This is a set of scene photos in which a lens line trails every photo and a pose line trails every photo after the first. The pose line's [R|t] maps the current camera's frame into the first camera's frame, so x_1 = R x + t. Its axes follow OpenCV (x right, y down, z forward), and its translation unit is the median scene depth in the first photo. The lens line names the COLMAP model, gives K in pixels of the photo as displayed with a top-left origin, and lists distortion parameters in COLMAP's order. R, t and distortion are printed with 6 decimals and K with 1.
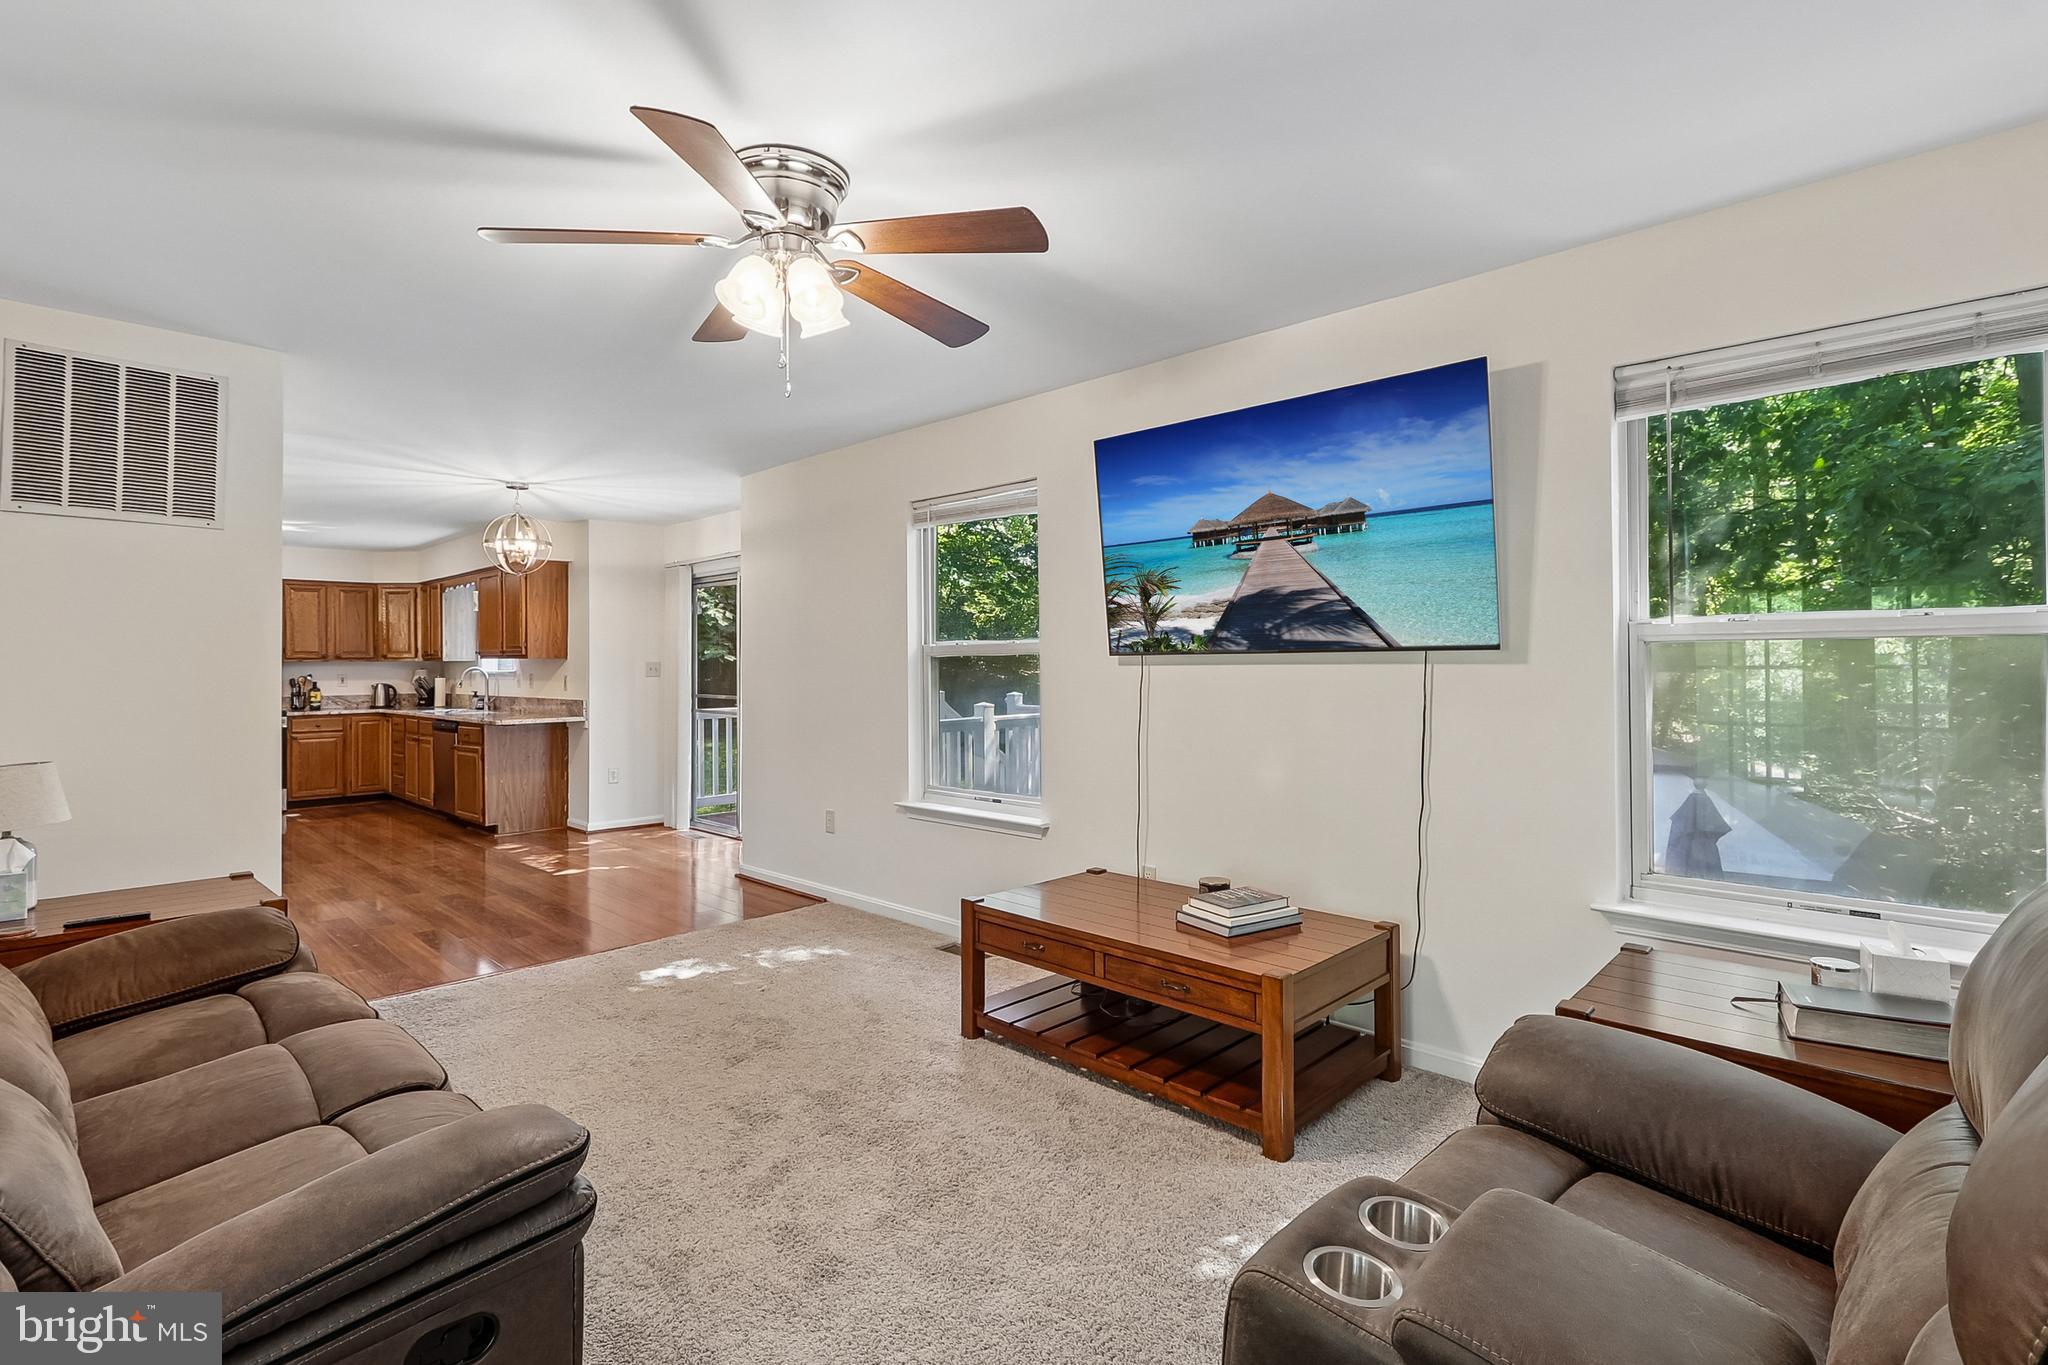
lens RADIAL K [[967.8, 0, 1037.2], [0, 967.8, 656.7], [0, 0, 1]] dist [0.001402, -0.000532]
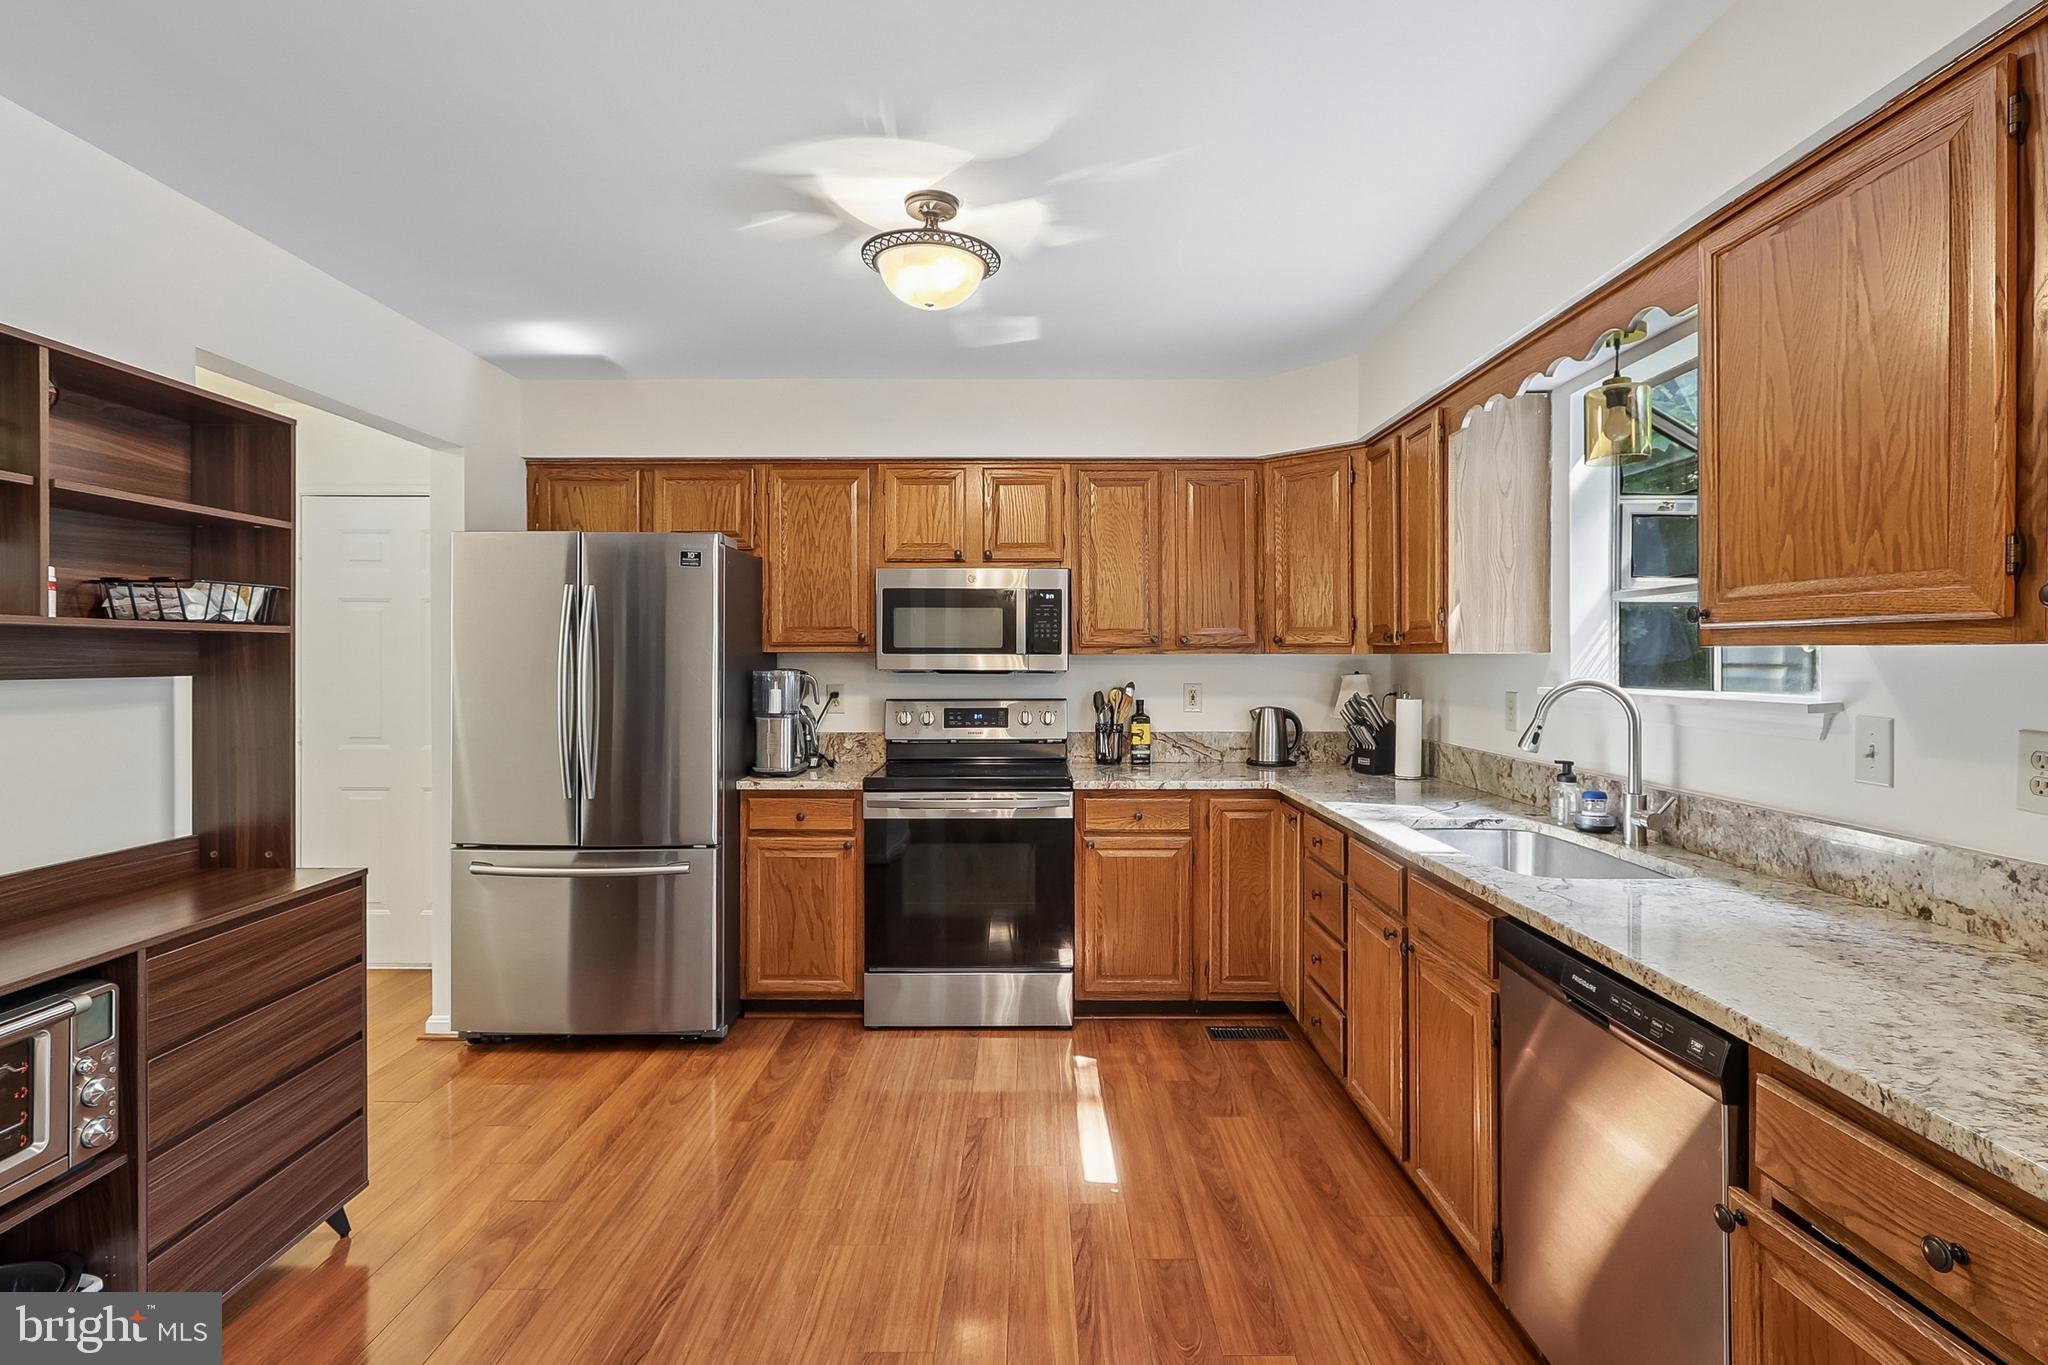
lens RADIAL K [[967.8, 0, 1037.2], [0, 967.8, 656.7], [0, 0, 1]] dist [0.001402, -0.000532]
pose [[0.691414, 0.003798, -0.722449, -0.459164], [0.001164, 0.999979, 0.006370, 0.003724], [0.722458, -0.005245, 0.691395, 0.658870]]
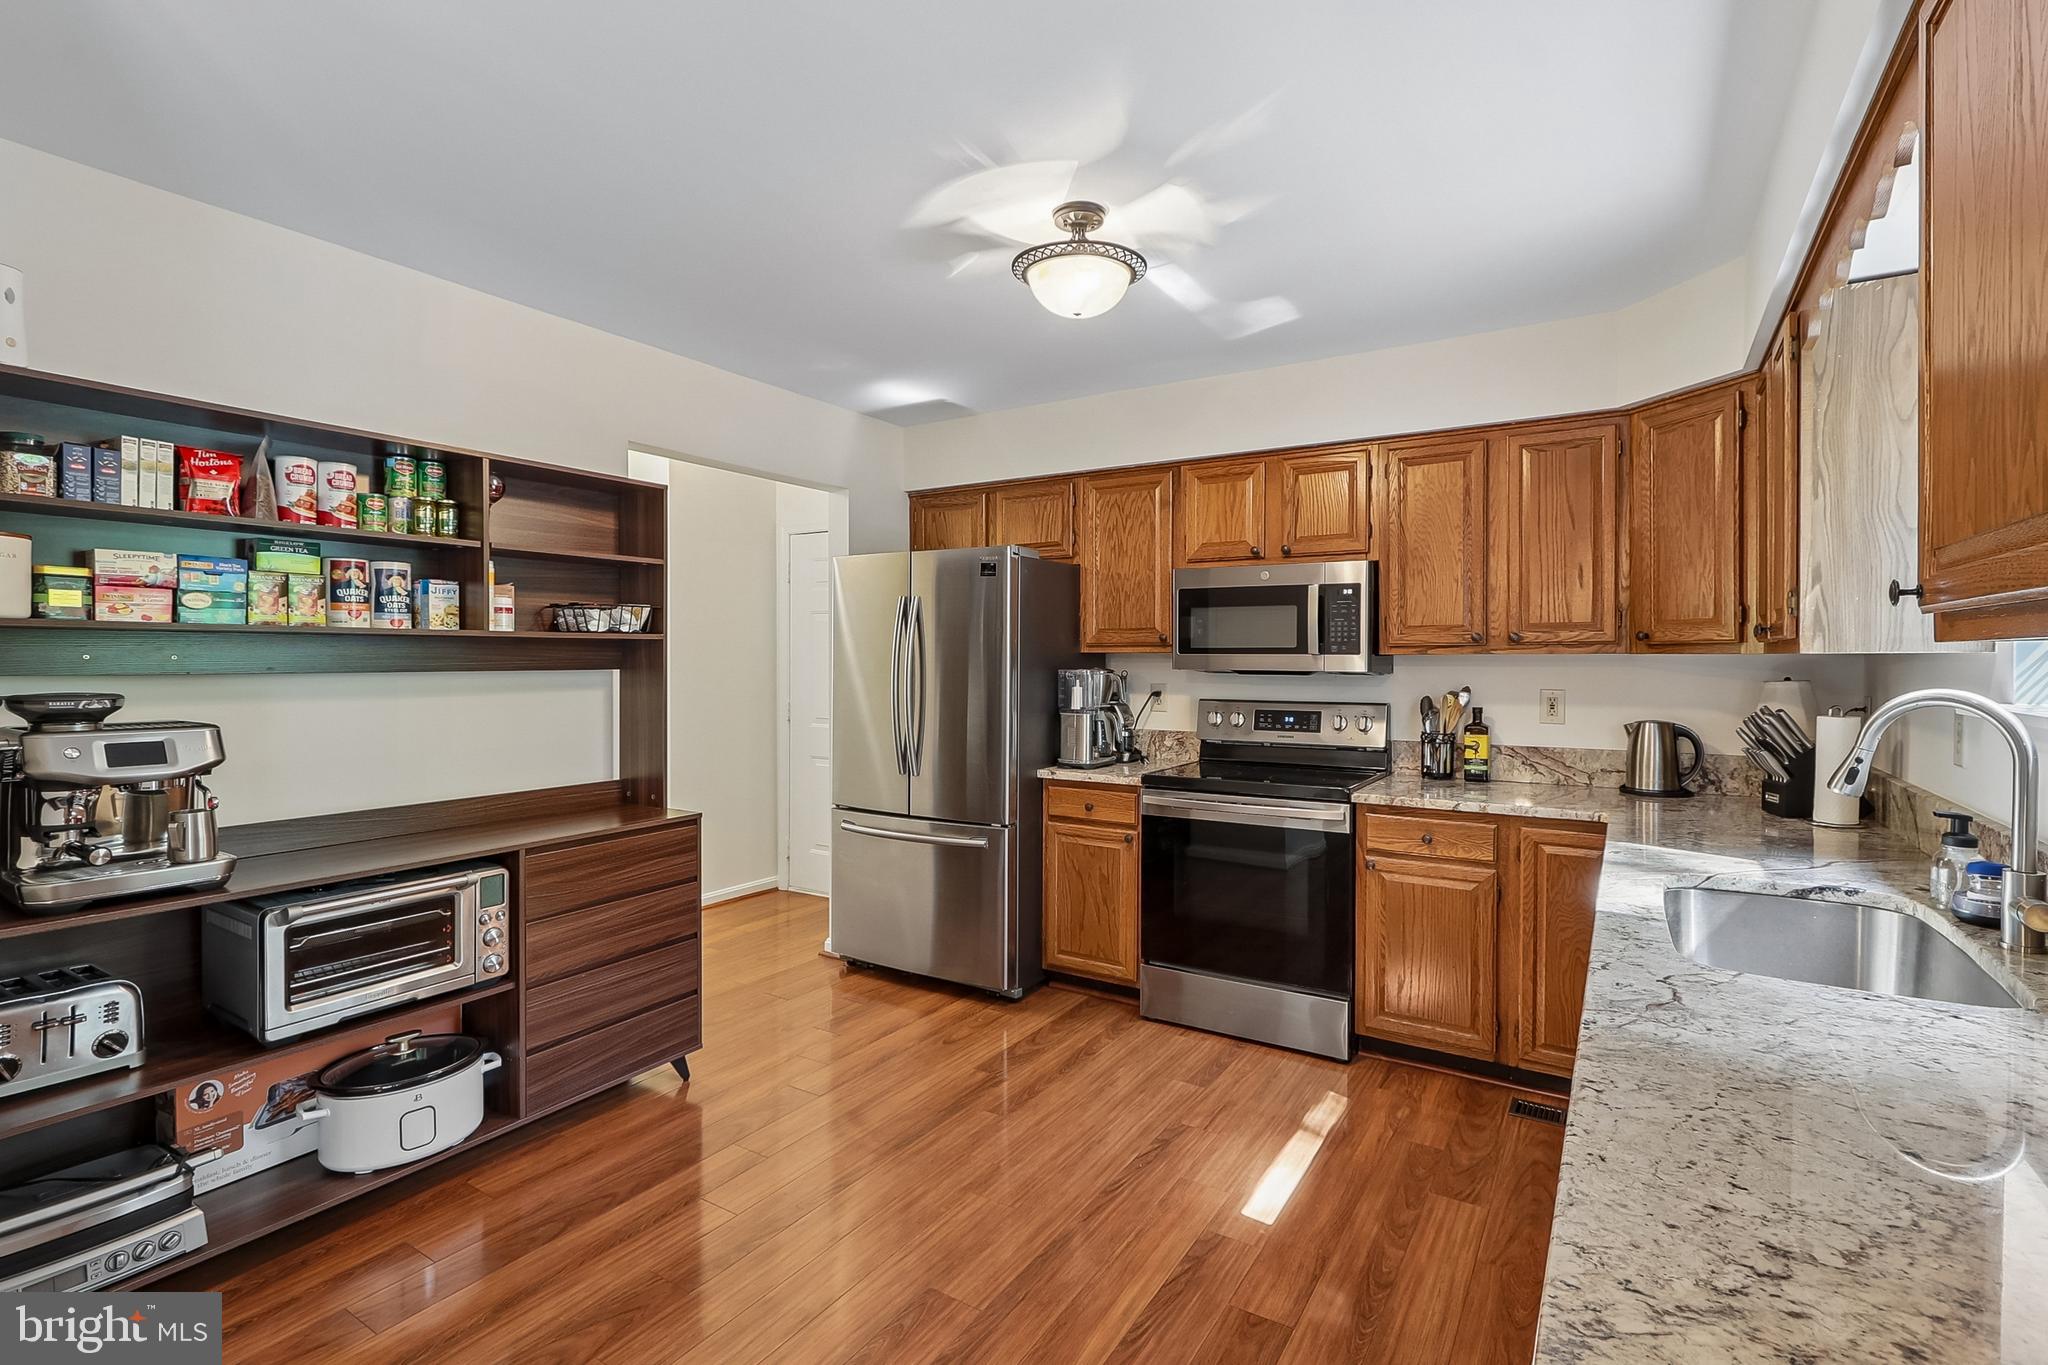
lens RADIAL K [[967.8, 0, 1037.2], [0, 967.8, 656.7], [0, 0, 1]] dist [0.001402, -0.000532]
pose [[0.196109, 0.006117, -0.980563, -0.407775], [0.003715, 0.999969, 0.006981, 0.003190], [0.980575, -0.005011, 0.196080, 0.750021]]
